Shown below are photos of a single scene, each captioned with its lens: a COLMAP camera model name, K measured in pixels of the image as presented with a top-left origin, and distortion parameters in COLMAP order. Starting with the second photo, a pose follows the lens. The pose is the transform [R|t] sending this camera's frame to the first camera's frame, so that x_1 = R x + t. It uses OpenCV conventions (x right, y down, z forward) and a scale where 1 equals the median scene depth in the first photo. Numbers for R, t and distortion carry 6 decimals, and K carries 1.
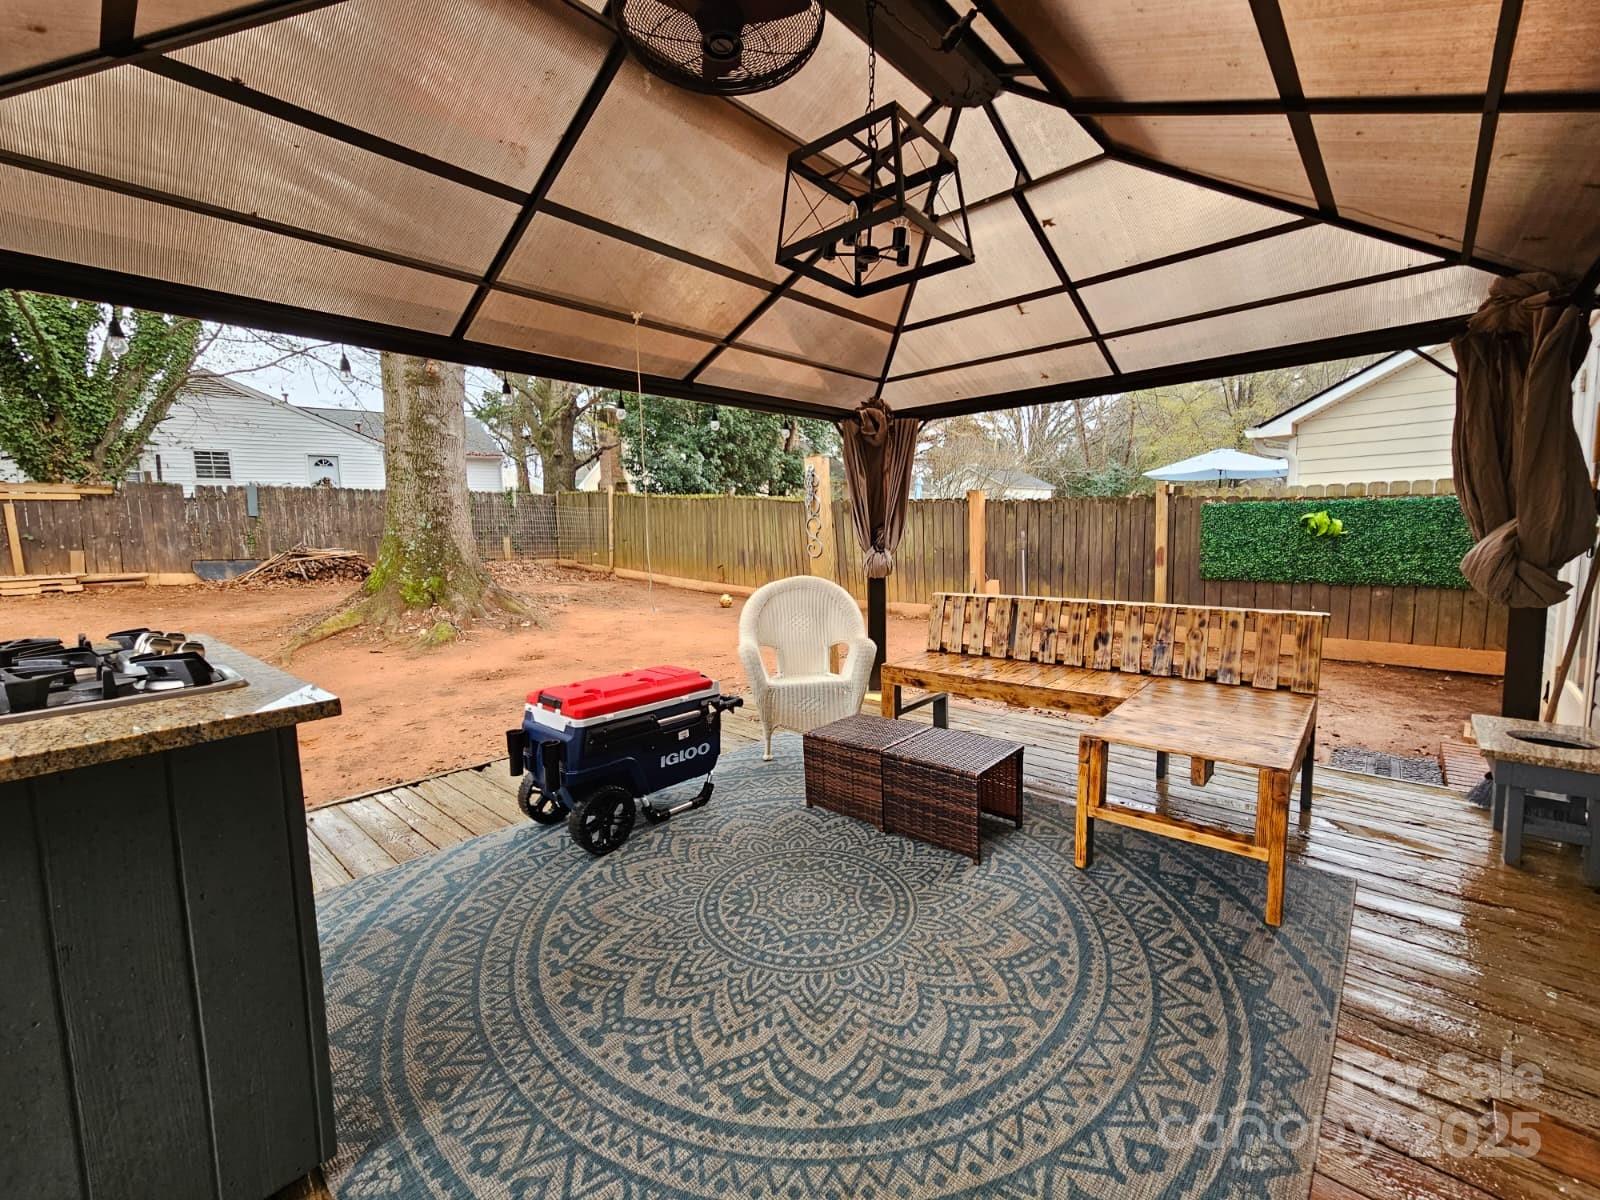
lens RADIAL K [[658.0, 0, 802.1], [0, 658.0, 592.6], [0, 0, 1]] dist [0.001249, 0.000197]
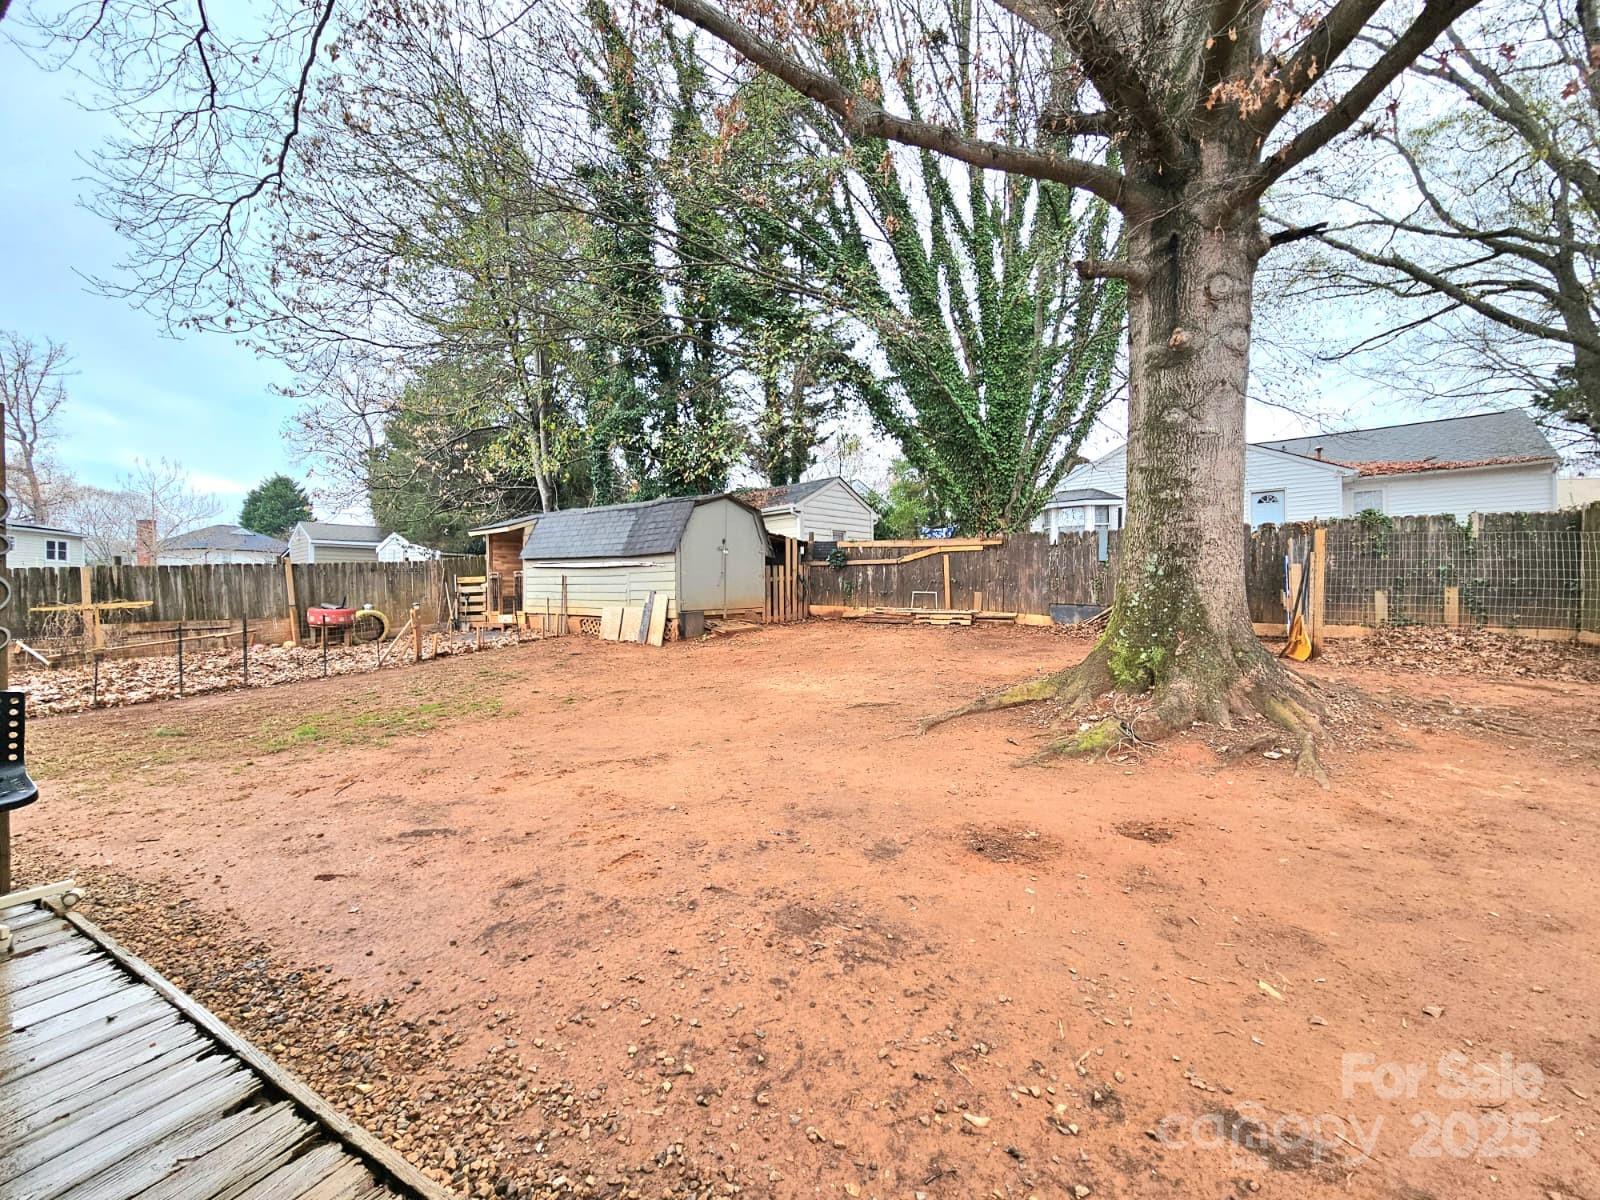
lens RADIAL K [[658.0, 0, 802.1], [0, 658.0, 592.6], [0, 0, 1]] dist [0.001249, 0.000197]
pose [[0.222243, 0.030417, -0.974517, 0.015906], [-0.093761, 0.995548, 0.009691, -0.052371], [0.970473, 0.089218, 0.224105, 0.497047]]
